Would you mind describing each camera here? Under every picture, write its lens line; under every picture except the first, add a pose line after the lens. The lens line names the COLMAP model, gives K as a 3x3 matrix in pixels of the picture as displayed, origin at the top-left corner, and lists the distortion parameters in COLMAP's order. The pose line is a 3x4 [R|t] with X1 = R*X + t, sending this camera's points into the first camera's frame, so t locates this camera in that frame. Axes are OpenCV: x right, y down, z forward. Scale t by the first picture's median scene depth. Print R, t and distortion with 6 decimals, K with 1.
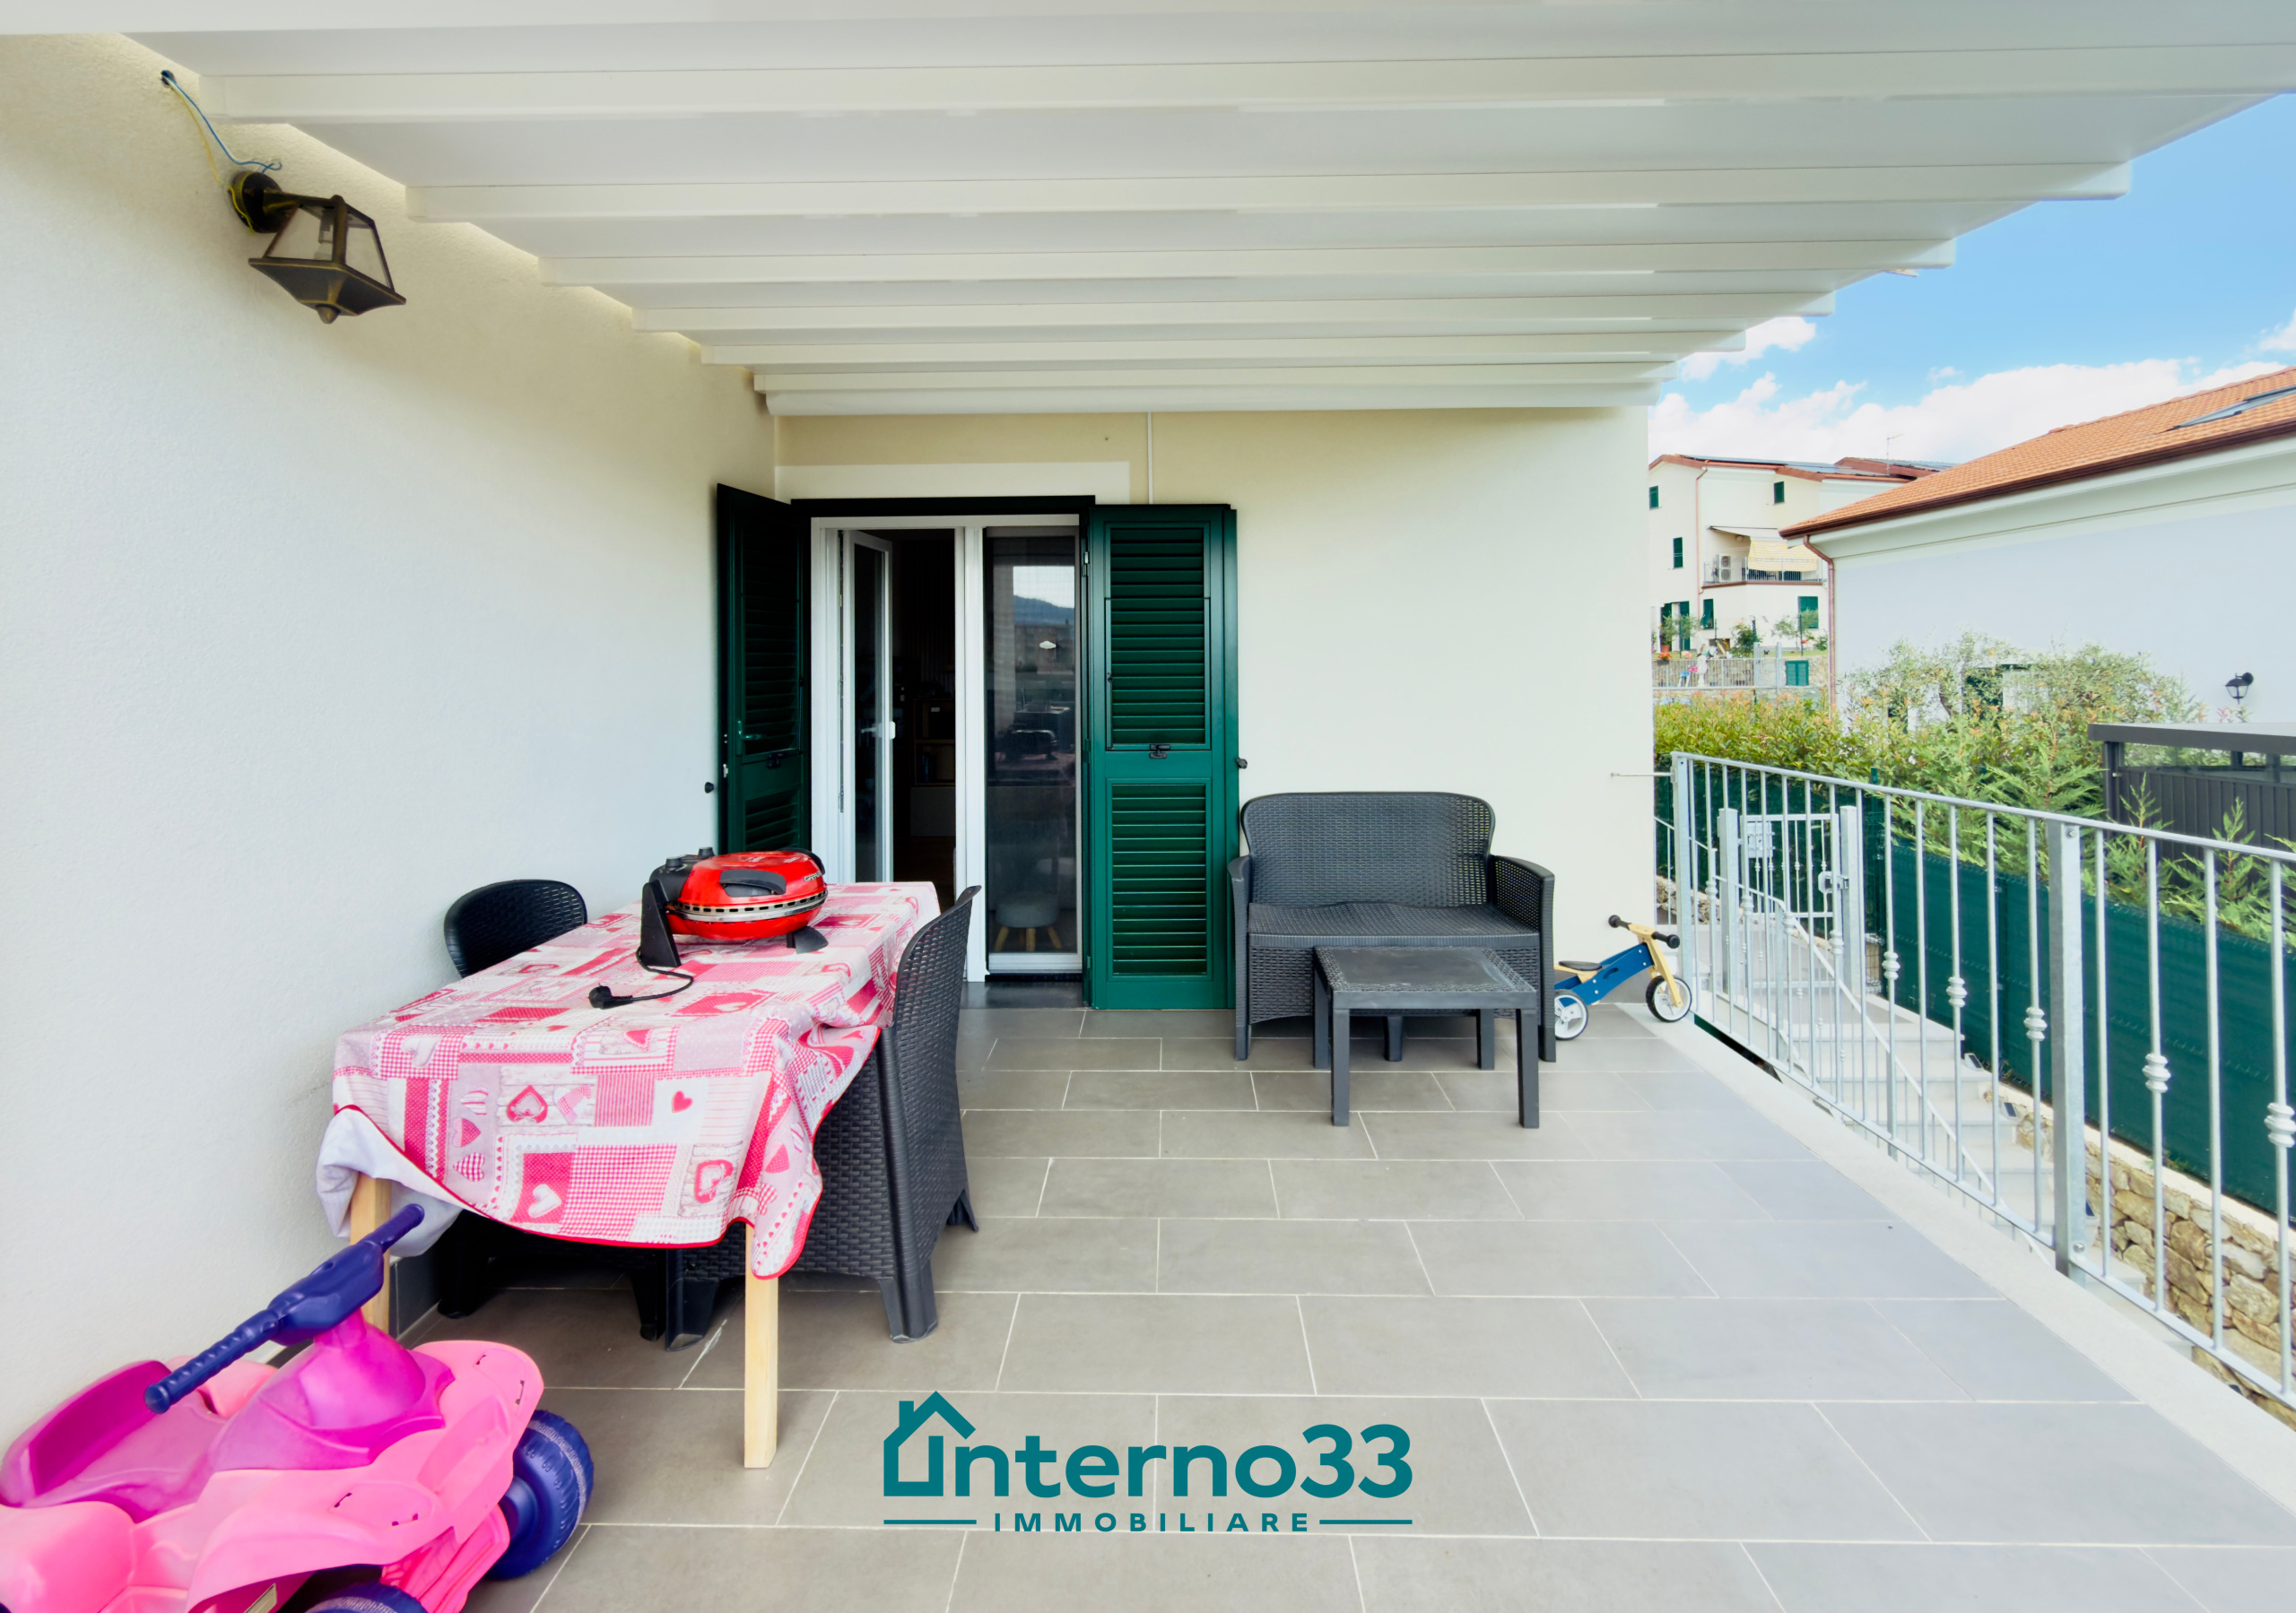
lens RADIAL K [[981.7, 0, 1156.4], [0, 981.7, 650.5], [0, 0, 1]] dist [-0.000166, -0.001154]
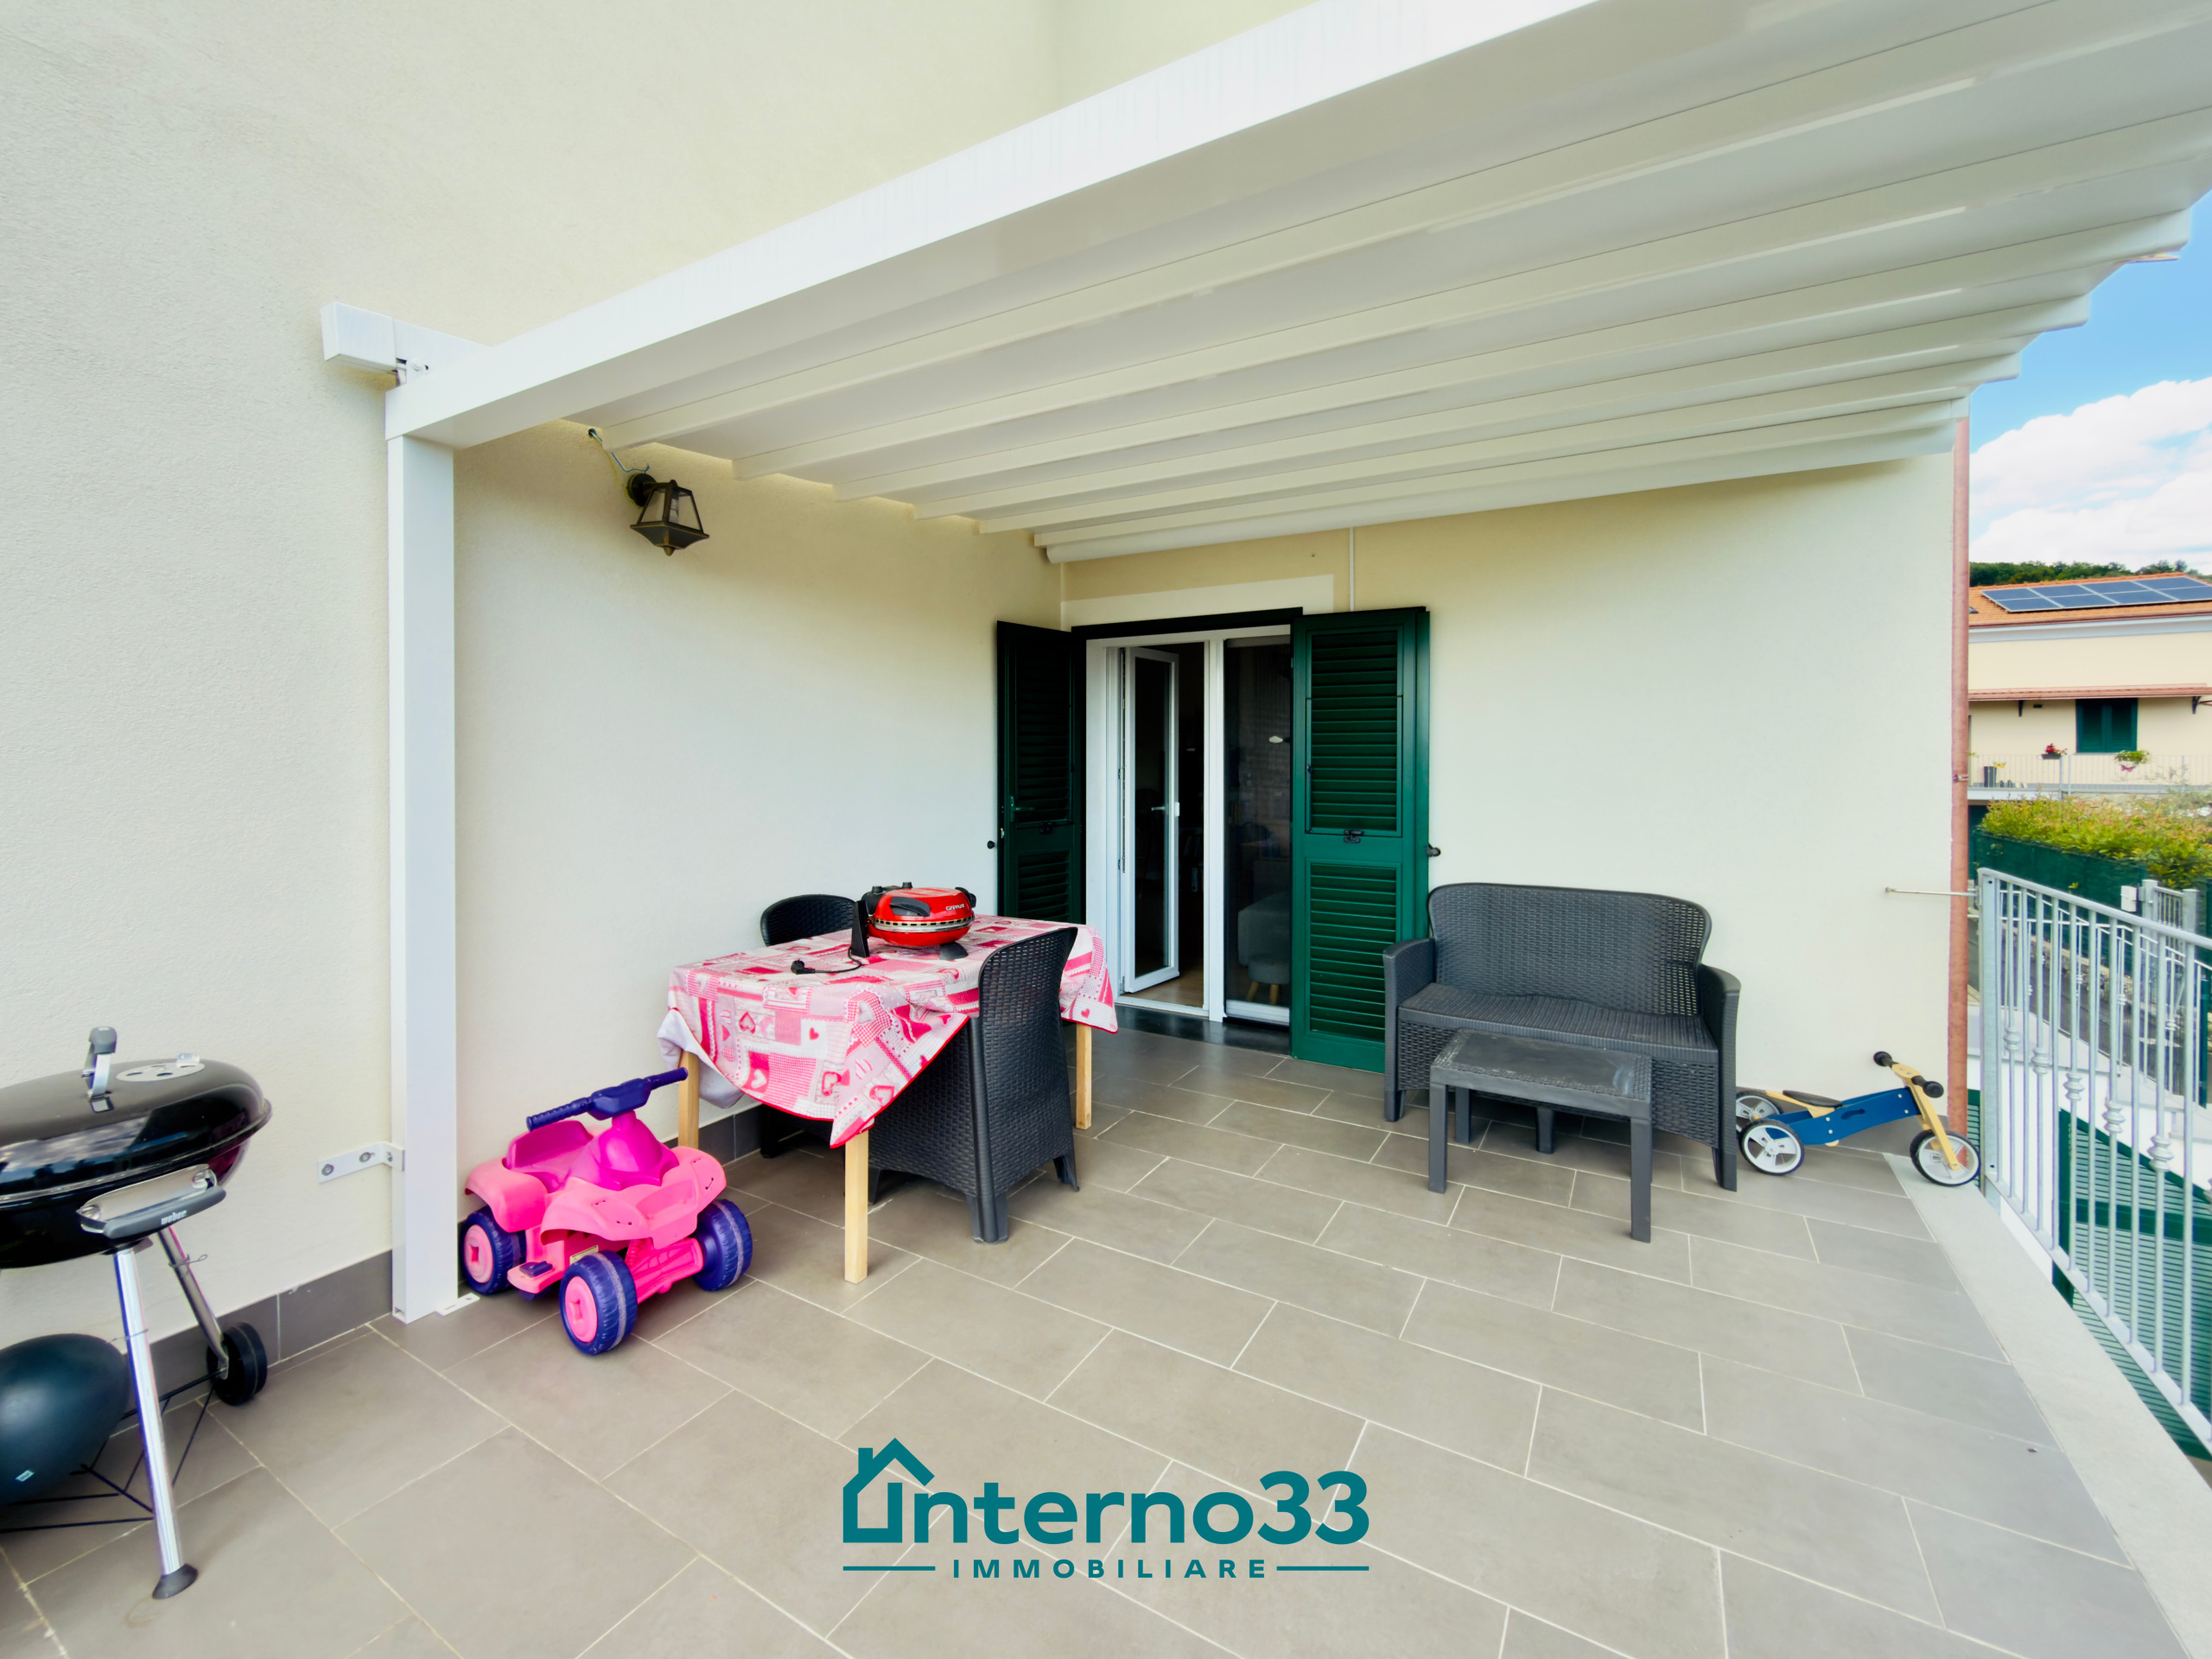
lens RADIAL K [[902.6, 0, 1143.5], [0, 902.6, 759.0], [0, 0, 1]] dist [-0.001650, -0.000041]
pose [[0.882244, 0.010153, -0.470682, 0.327002], [-0.001020, 0.999806, 0.019656, -0.004406], [0.470791, -0.016861, 0.882084, -0.005493]]
